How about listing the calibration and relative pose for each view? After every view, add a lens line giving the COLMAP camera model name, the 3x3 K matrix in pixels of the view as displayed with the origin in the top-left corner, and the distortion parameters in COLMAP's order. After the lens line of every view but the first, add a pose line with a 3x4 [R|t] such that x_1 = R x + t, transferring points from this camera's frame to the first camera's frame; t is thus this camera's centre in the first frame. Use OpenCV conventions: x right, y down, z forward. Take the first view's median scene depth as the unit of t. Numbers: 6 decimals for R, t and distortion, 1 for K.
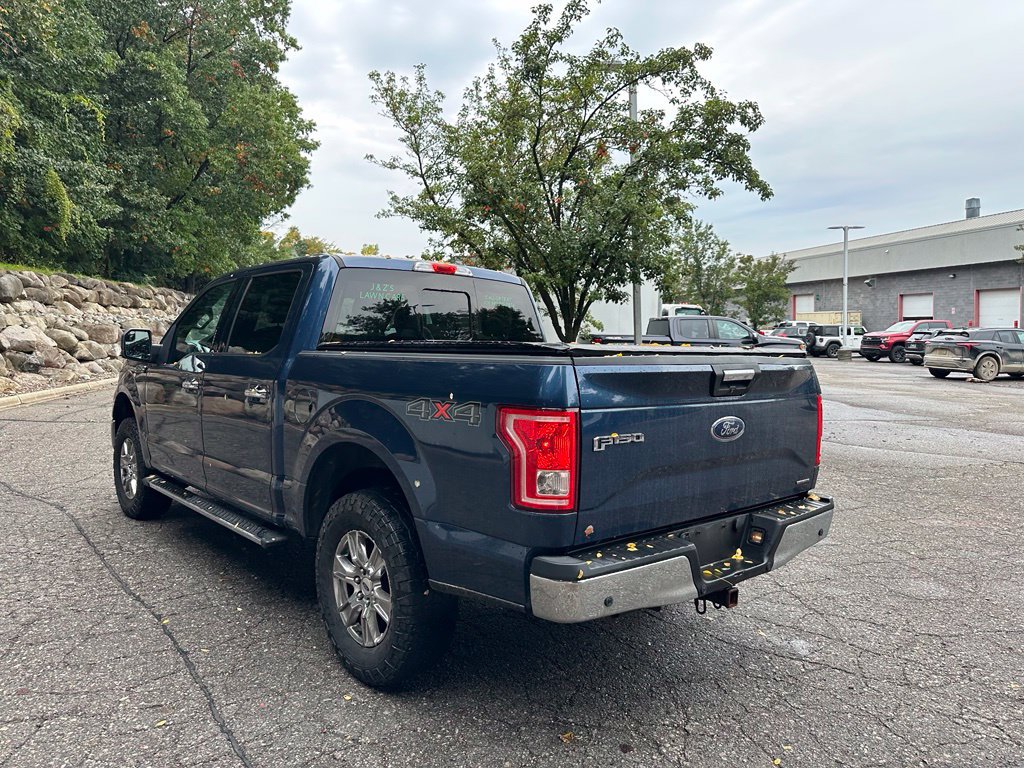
lens RADIAL K [[723.9, 0, 509.4], [0, 723.9, 386.9], [0, 0, 1]] dist [0.024081, -0.027669]
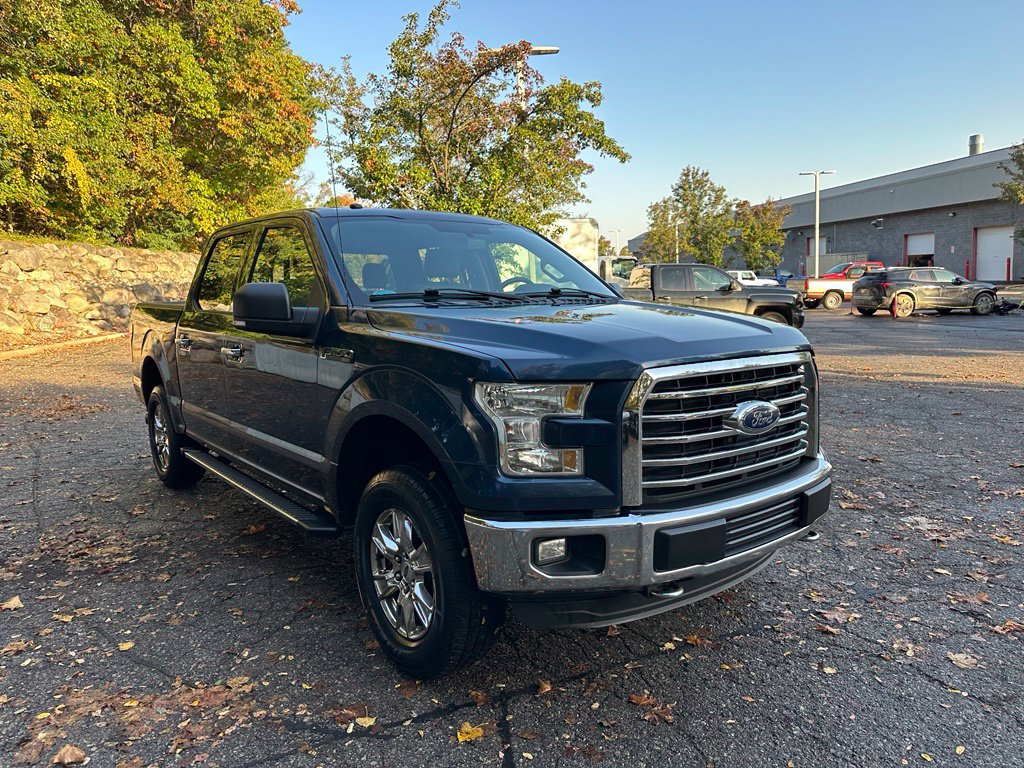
lens RADIAL K [[723.9, 0, 509.7], [0, 723.9, 382.9], [0, 0, 1]] dist [0.024081, -0.027669]
pose [[0.997986, -0.020137, -0.060159, 0.113397], [0.023769, 0.997898, 0.060290, 0.008515], [0.058818, -0.061598, 0.996366, -0.096939]]
